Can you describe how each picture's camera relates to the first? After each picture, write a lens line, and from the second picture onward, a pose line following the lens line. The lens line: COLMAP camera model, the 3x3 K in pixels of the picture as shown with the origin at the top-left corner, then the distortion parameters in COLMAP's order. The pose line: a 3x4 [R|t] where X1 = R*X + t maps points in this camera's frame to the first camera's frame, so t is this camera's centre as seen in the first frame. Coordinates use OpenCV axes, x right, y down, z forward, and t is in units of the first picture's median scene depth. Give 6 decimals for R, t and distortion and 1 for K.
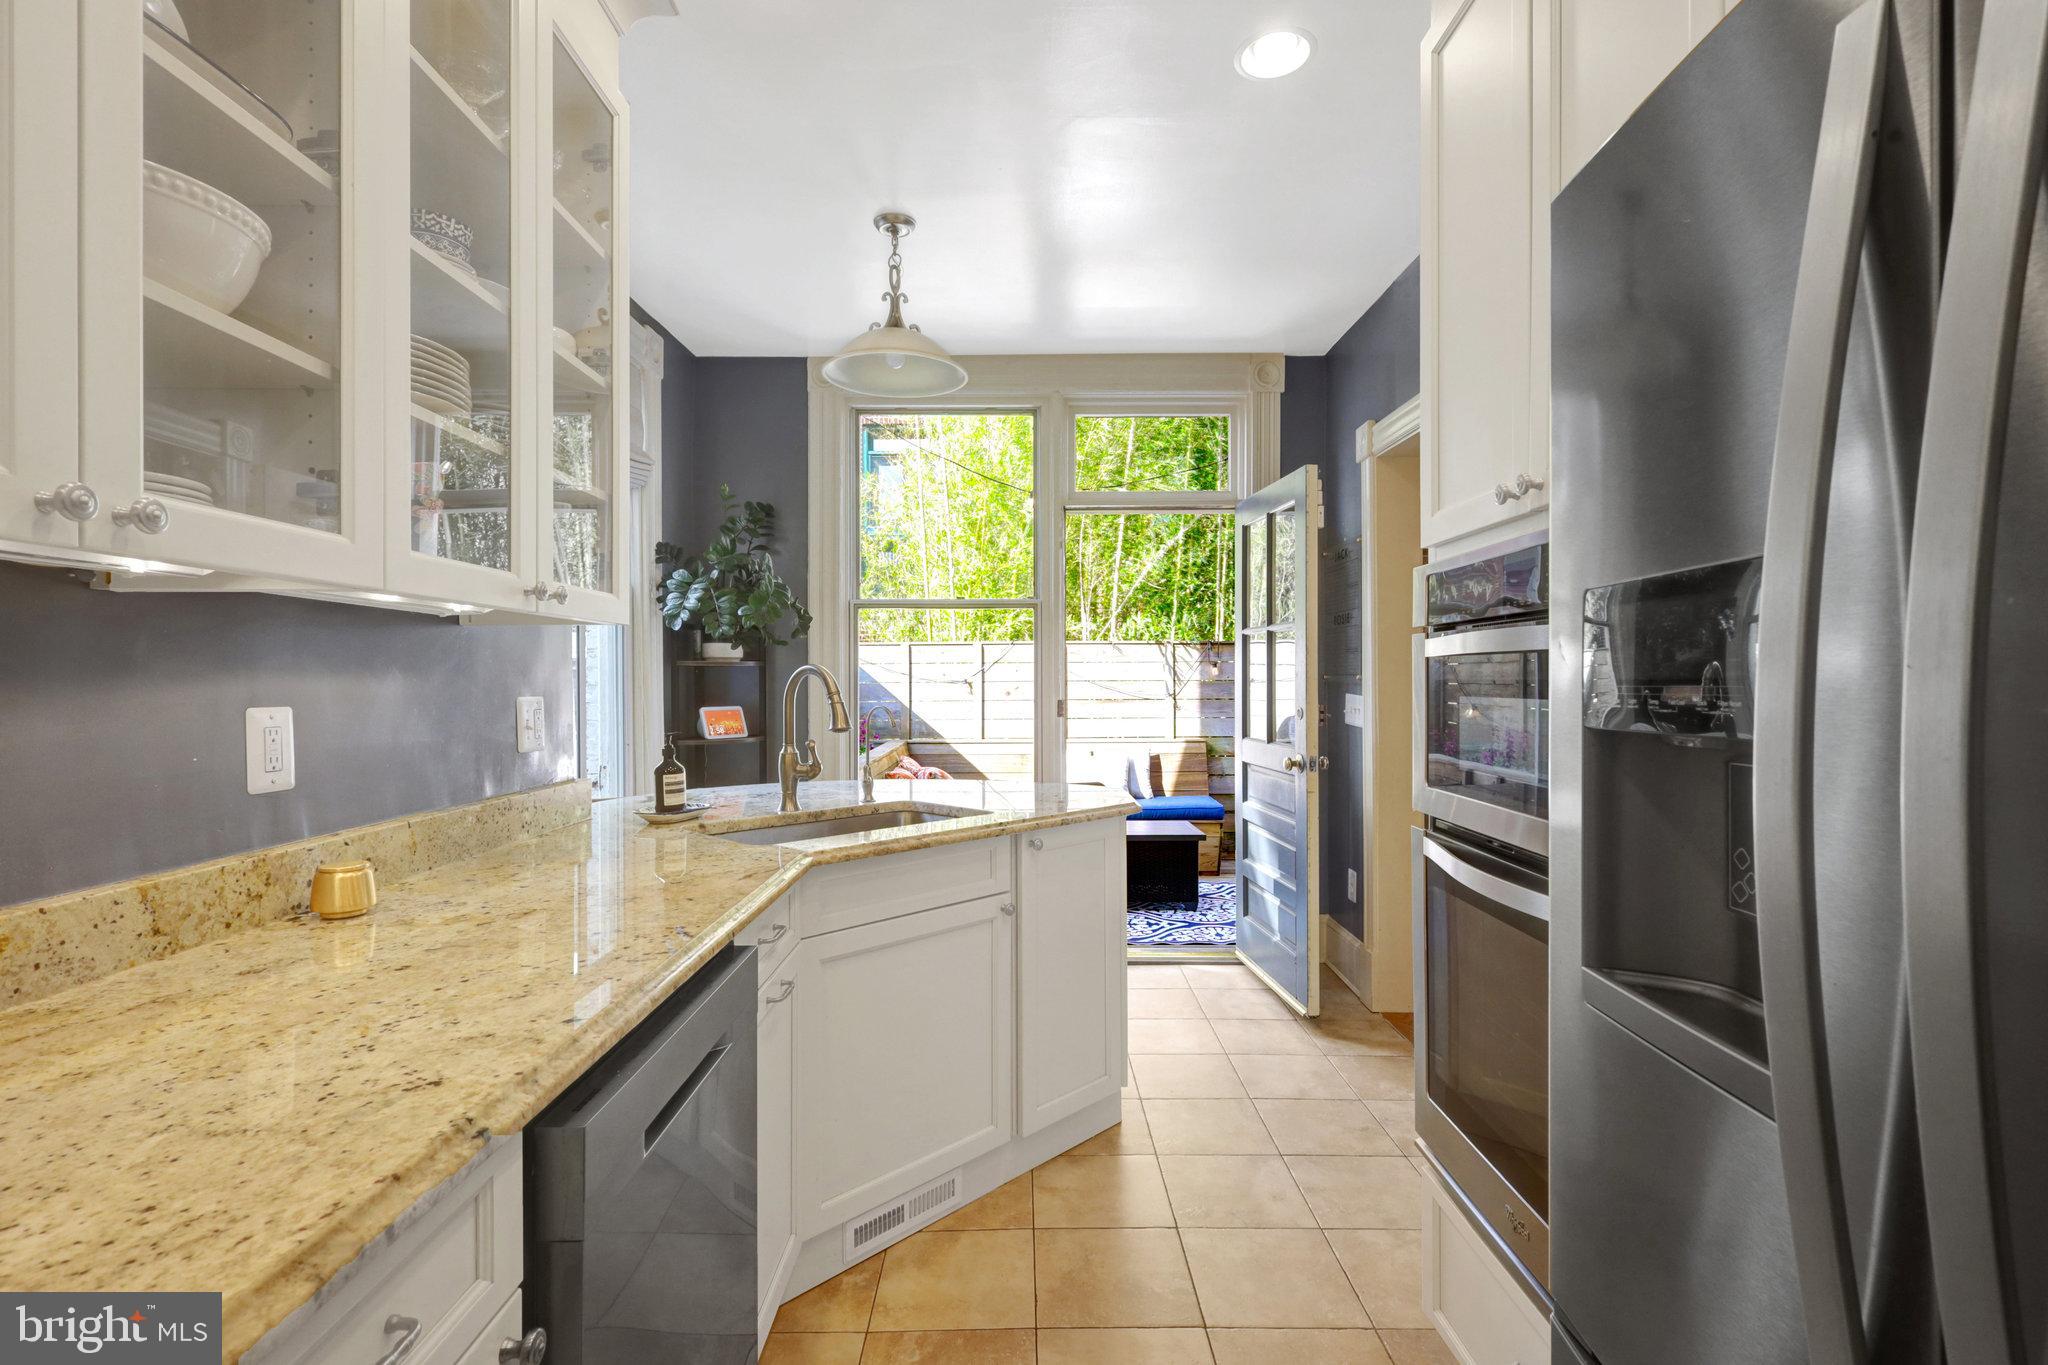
lens RADIAL K [[948.8, 0, 1022.1], [0, 948.8, 686.0], [0, 0, 1]] dist [-0.008337, 0.002228]
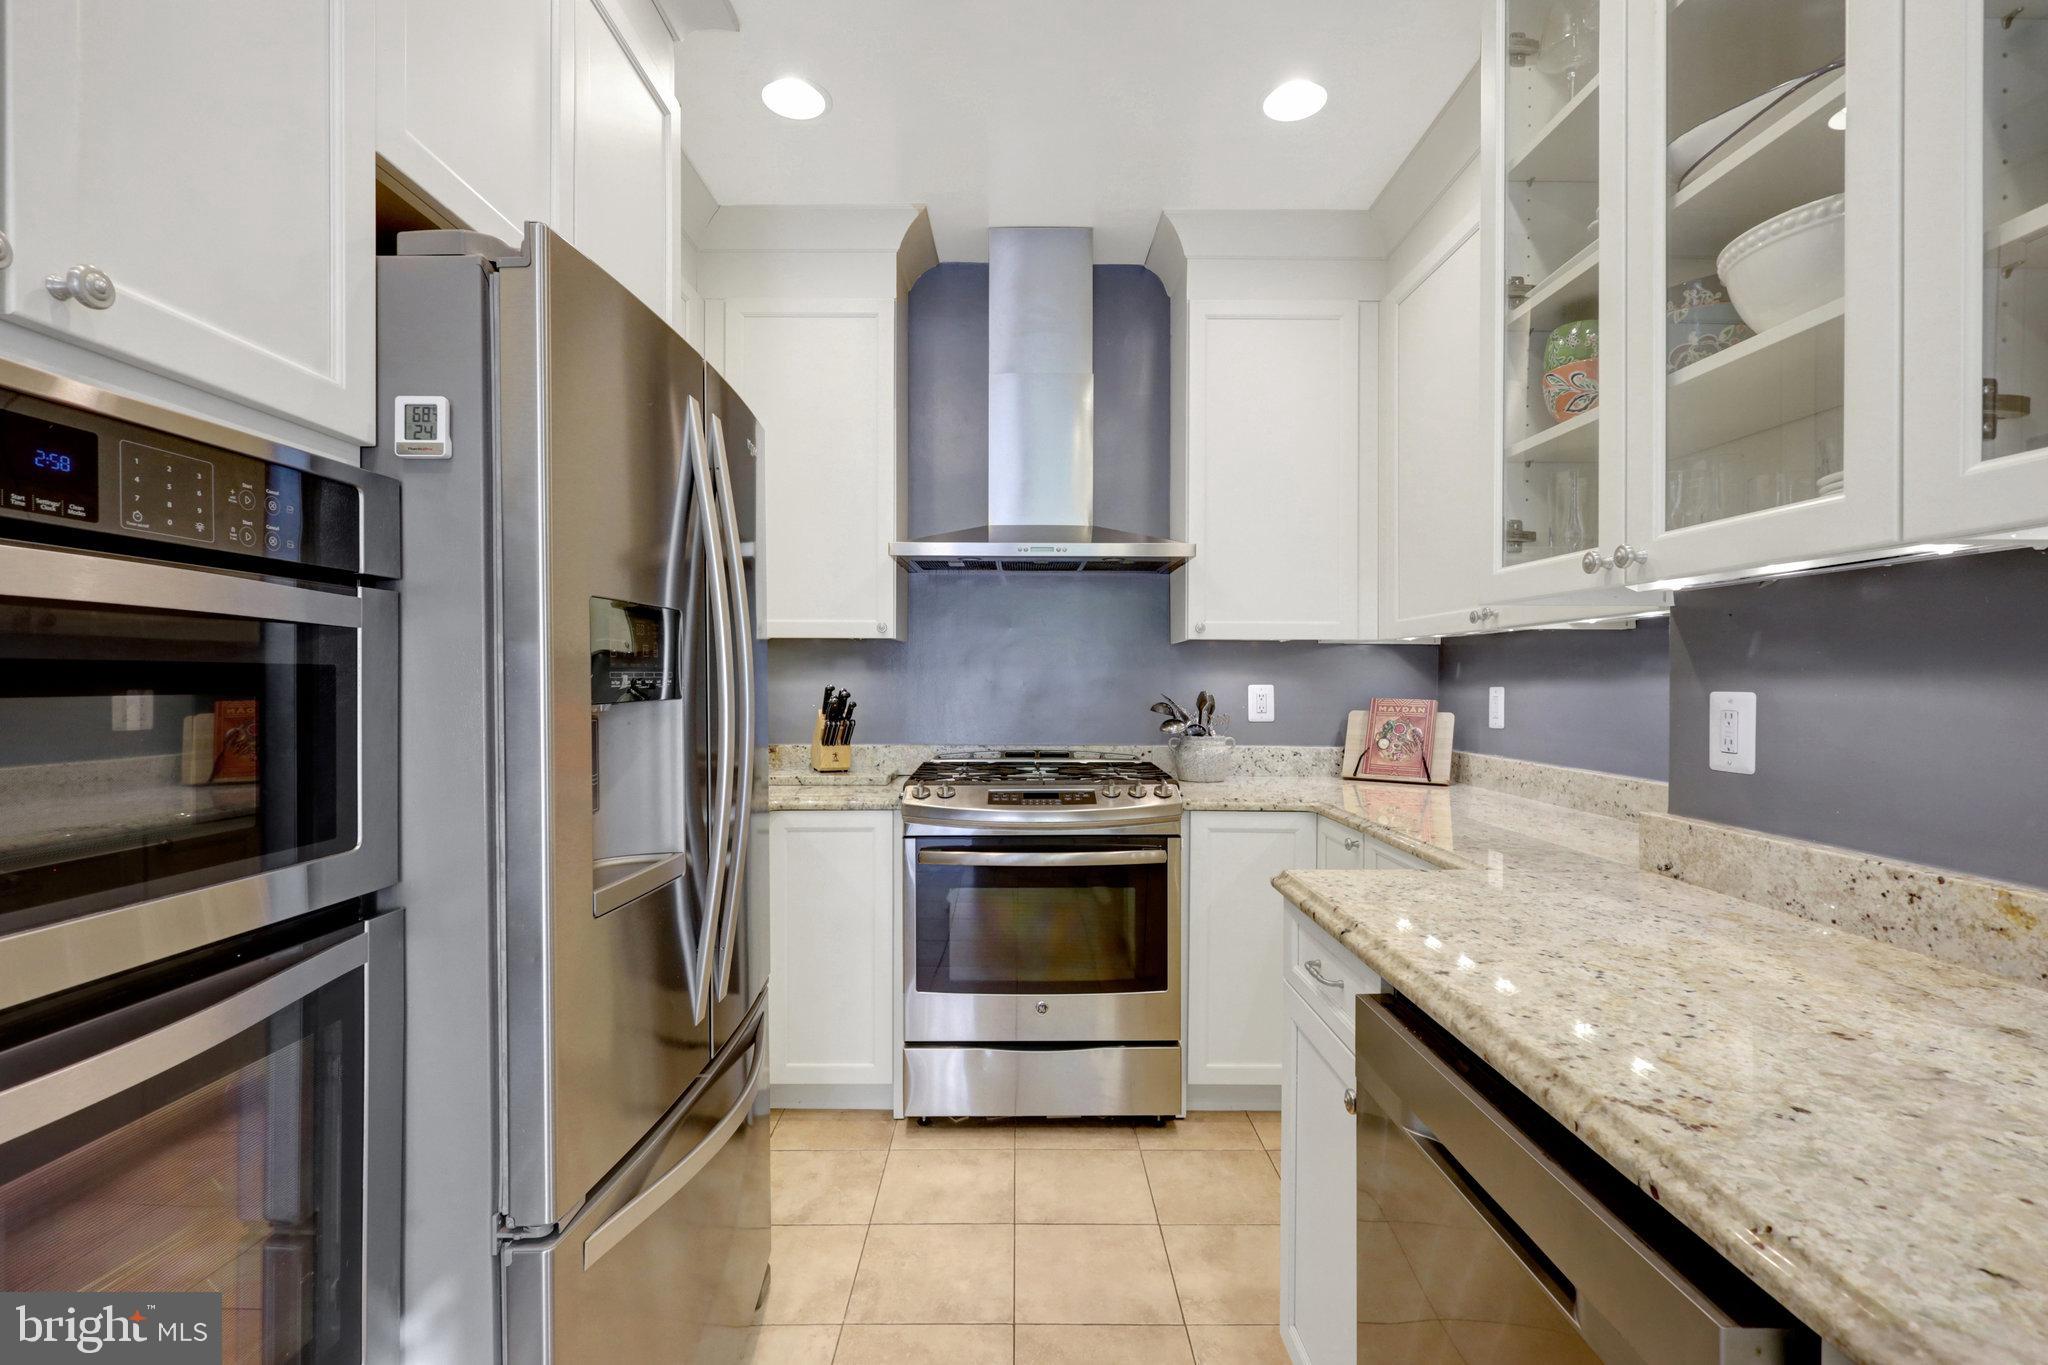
lens RADIAL K [[948.8, 0, 1025.1], [0, 948.8, 686.7], [0, 0, 1]] dist [-0.008337, 0.002228]
pose [[-0.999997, 0.001269, 0.001886, 0.013975], [0.001269, 0.999999, -0.000057, 0.014513], [-0.001887, -0.000055, -0.999998, 2.075487]]
